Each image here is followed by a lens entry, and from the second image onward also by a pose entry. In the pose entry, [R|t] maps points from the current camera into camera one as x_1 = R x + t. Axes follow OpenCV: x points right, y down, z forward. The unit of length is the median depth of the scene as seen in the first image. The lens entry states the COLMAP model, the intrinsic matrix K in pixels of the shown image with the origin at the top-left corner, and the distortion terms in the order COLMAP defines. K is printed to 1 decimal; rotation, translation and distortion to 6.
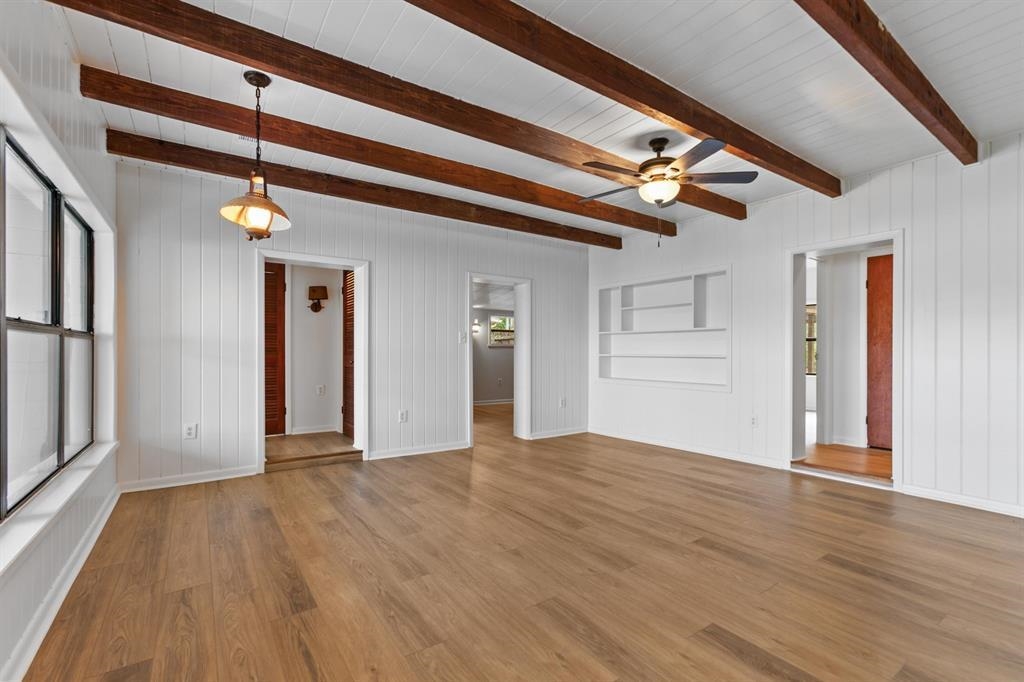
lens RADIAL K [[457.7, 0, 512.8], [0, 457.7, 350.6], [0, 0, 1]] dist [-0.003847, 0.004998]
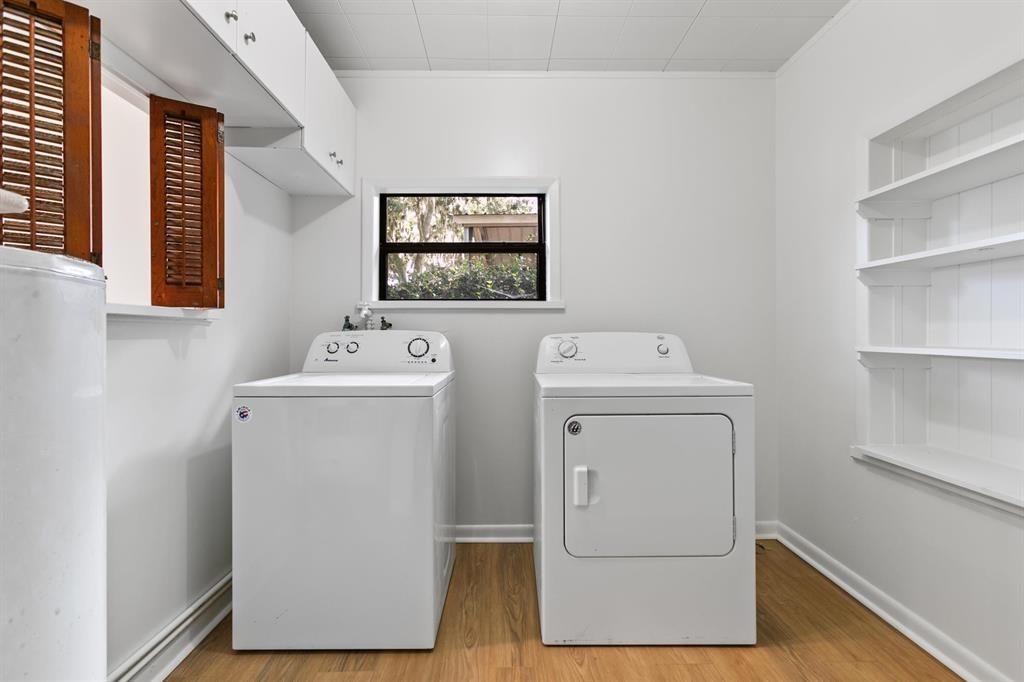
lens RADIAL K [[457.7, 0, 509.6], [0, 457.7, 337.3], [0, 0, 1]] dist [-0.003847, 0.004998]
pose [[-0.837086, -0.005423, 0.547045, -0.509850], [-0.002870, 0.999981, 0.005521, 0.009532], [-0.547064, 0.003052, -0.837085, 1.032277]]
